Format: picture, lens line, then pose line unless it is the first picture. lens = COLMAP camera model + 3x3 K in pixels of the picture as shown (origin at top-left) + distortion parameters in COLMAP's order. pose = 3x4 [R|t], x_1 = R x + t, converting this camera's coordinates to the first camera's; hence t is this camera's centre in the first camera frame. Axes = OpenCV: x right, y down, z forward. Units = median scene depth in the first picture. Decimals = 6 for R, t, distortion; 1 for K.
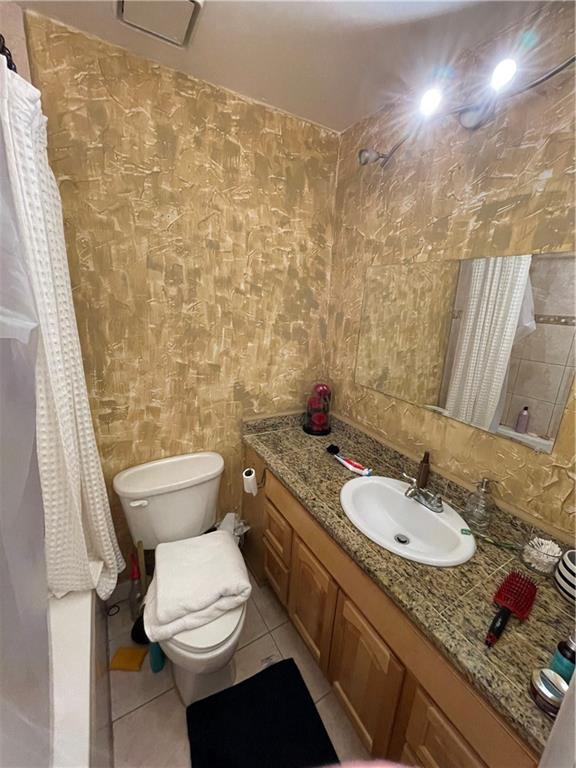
lens RADIAL K [[311.4, 0, 291.8], [0, 311.4, 382.5], [0, 0, 1]] dist [-0.000136, -0.000106]
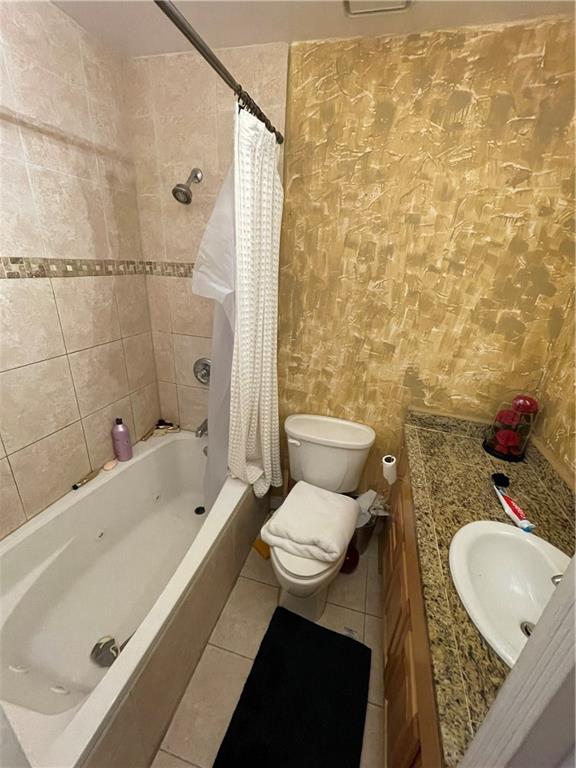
lens RADIAL K [[311.4, 0, 291.8], [0, 311.4, 382.5], [0, 0, 1]] dist [-0.000136, -0.000106]
pose [[0.691357, 0.261487, -0.673535, 0.251591], [-0.212578, 0.964567, 0.156271, -0.031061], [0.690533, 0.035139, 0.722447, 0.076774]]
